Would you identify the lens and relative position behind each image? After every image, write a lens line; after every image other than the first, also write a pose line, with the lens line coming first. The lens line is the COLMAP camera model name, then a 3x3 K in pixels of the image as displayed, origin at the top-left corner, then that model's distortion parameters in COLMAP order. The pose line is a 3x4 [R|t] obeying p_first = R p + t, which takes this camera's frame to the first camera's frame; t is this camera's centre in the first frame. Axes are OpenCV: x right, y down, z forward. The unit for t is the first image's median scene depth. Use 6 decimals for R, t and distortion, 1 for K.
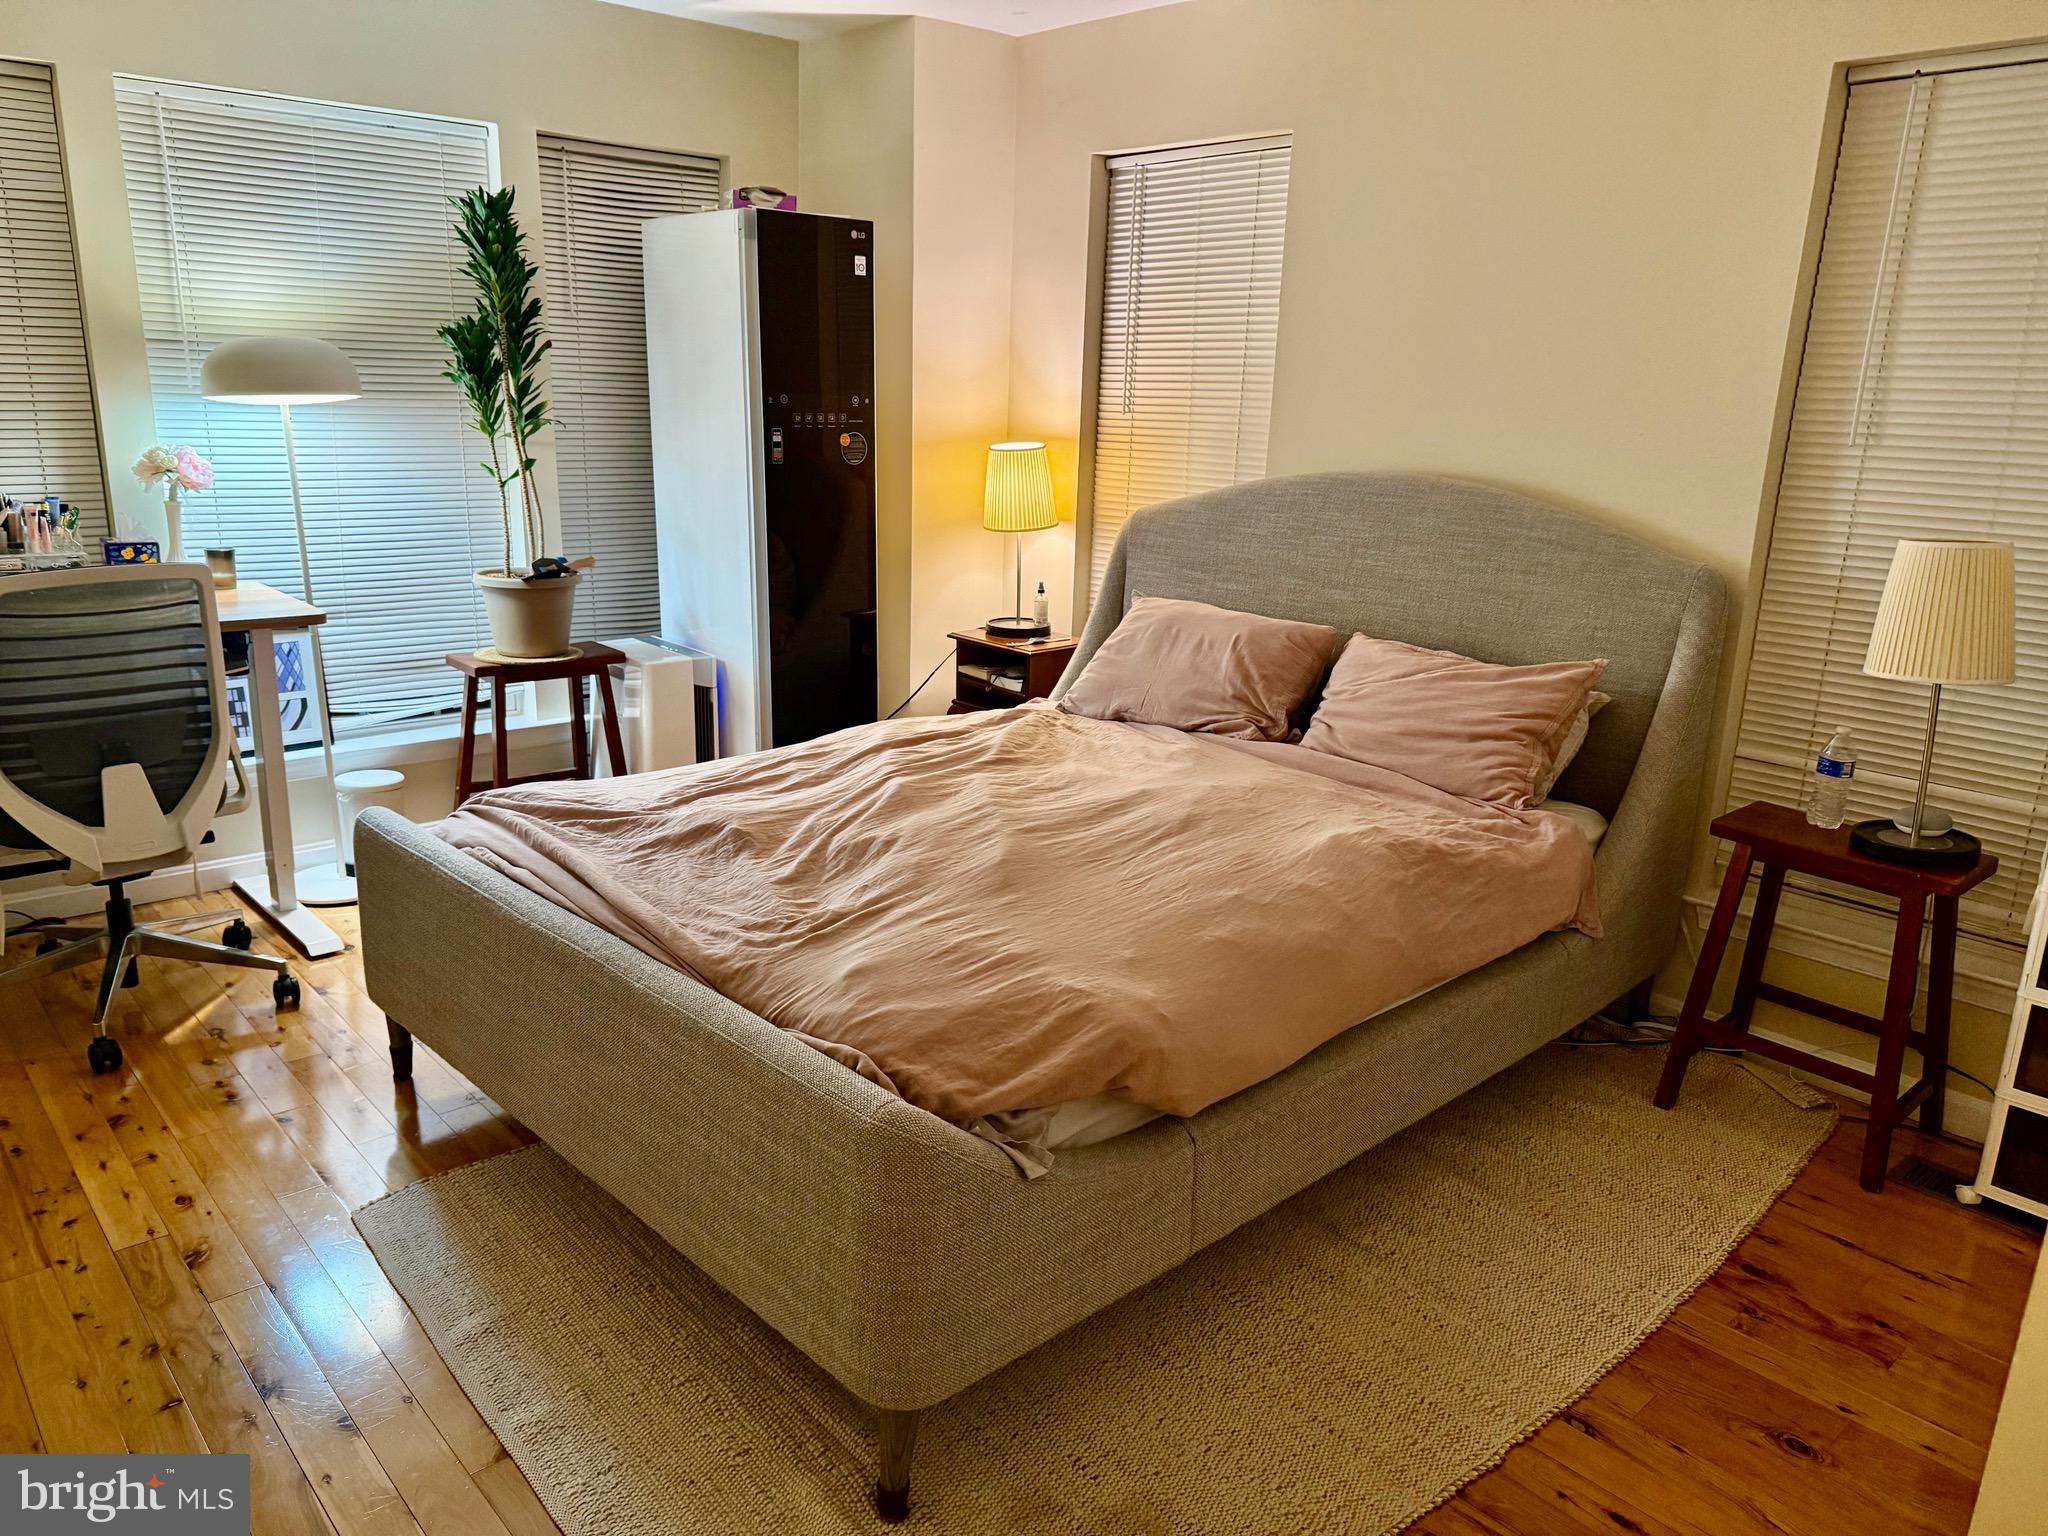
lens RADIAL K [[1454.8, 0, 1020.5], [0, 1454.8, 776.8], [0, 0, 1]] dist [0.014781, -0.001705]
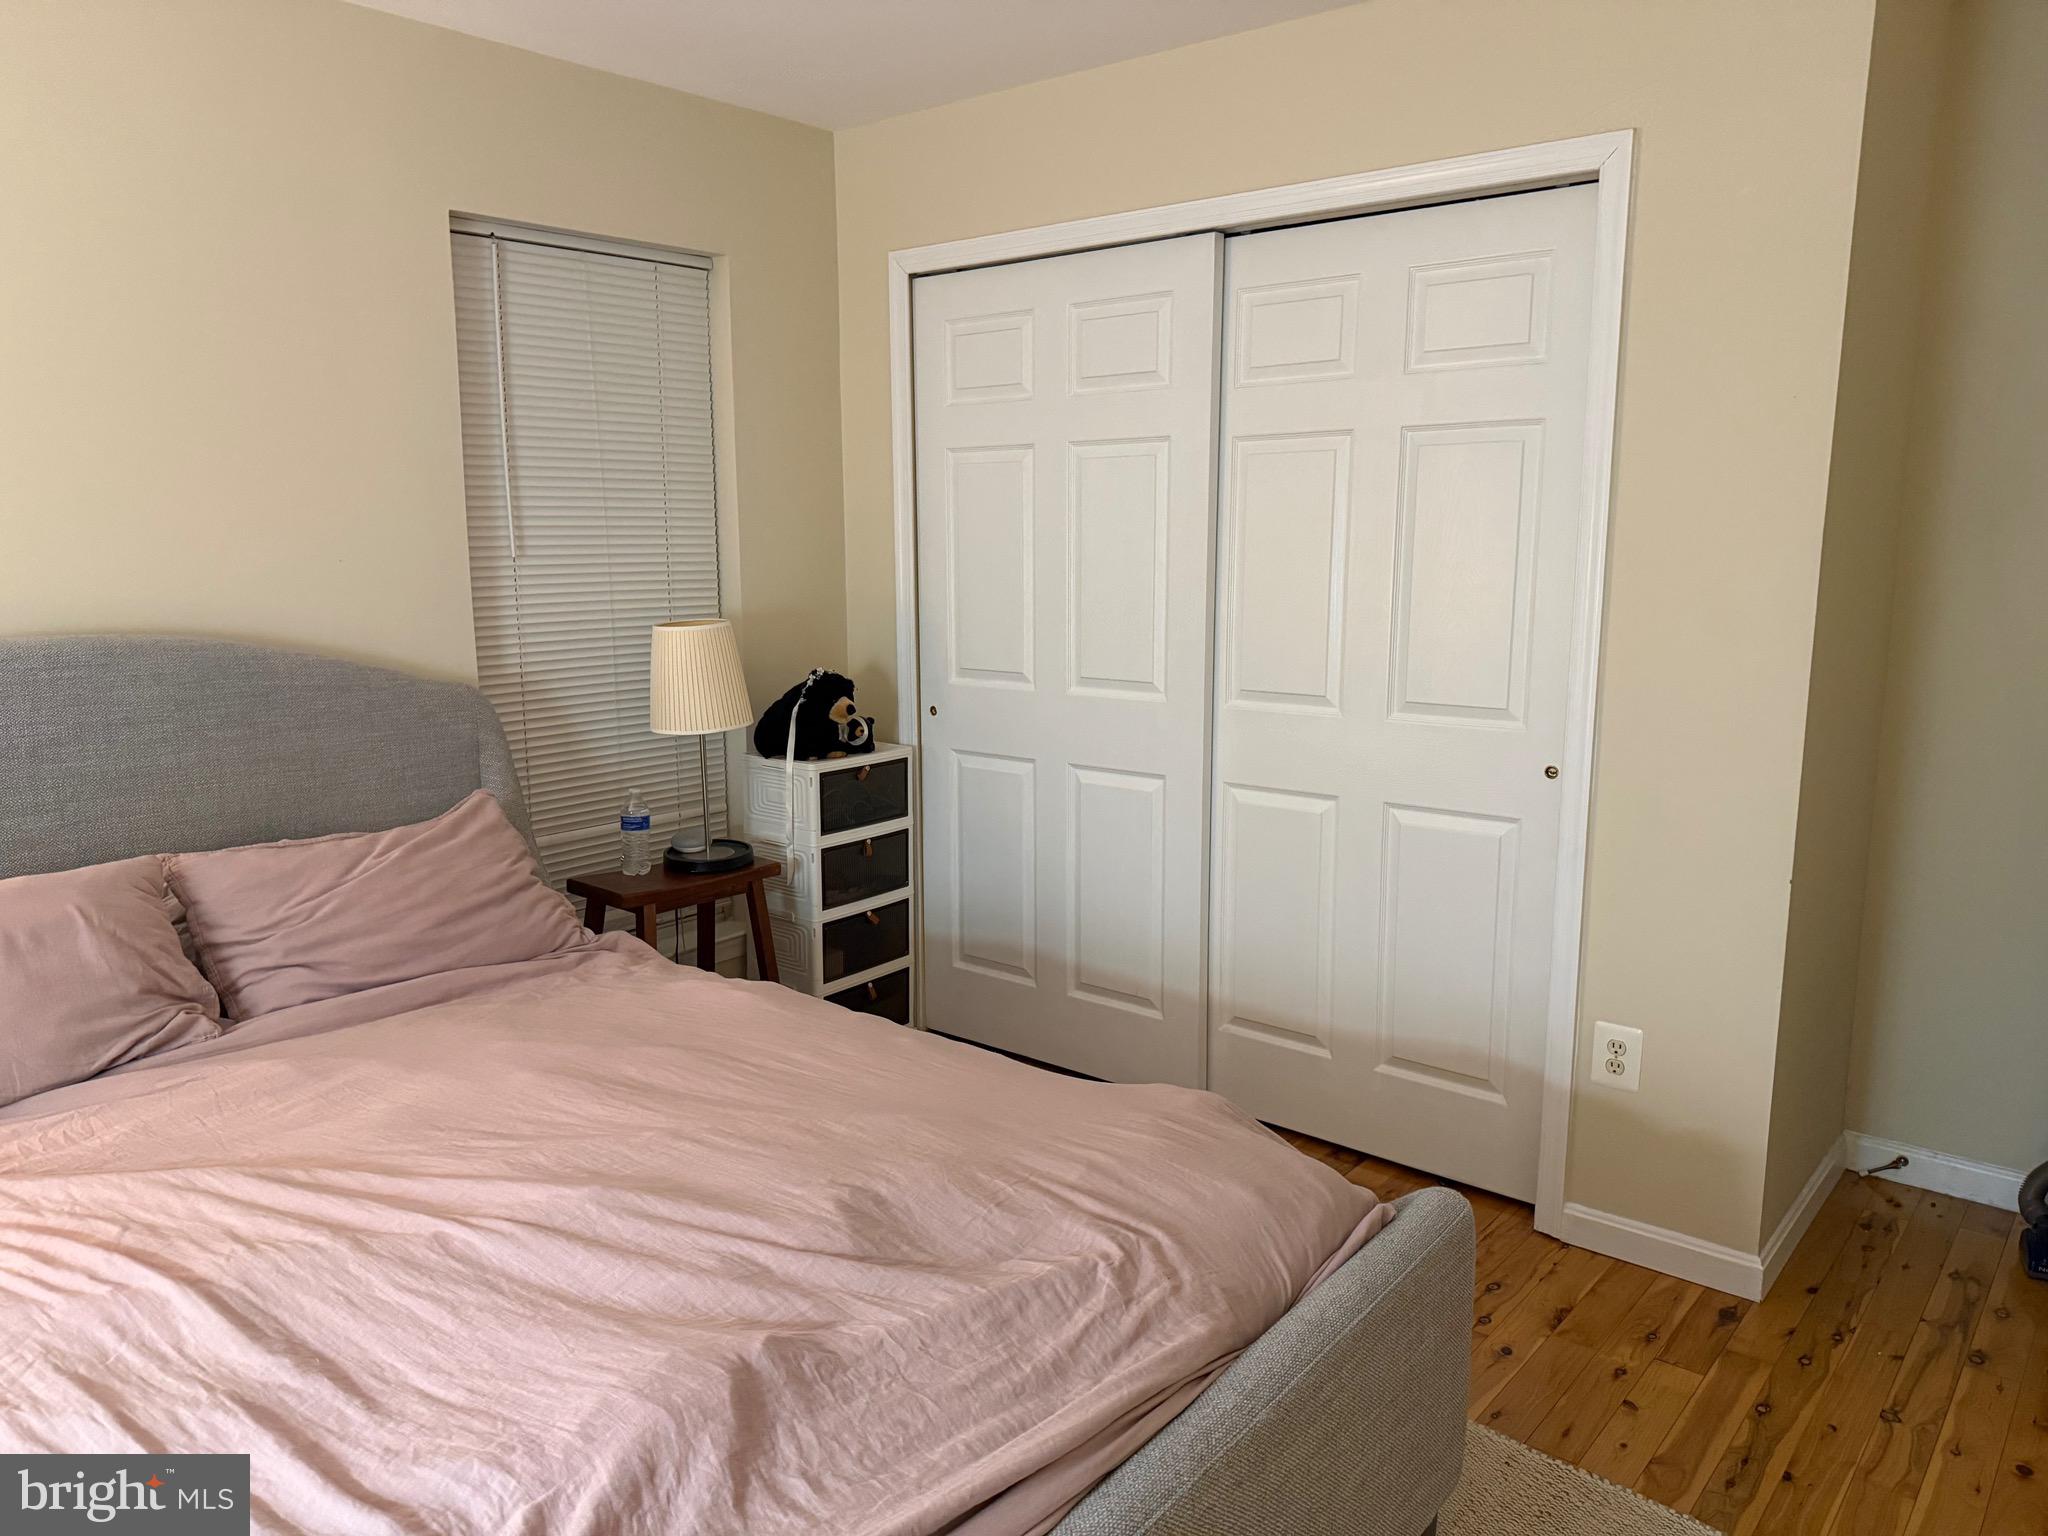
lens RADIAL K [[1454.8, 0, 1020.5], [0, 1454.8, 776.8], [0, 0, 1]] dist [0.014781, -0.001705]
pose [[-0.148134, -0.194062, 0.969740, -0.601169], [0.257422, 0.939192, 0.227271, -0.223510], [-0.954877, 0.283299, -0.089170, 0.784518]]
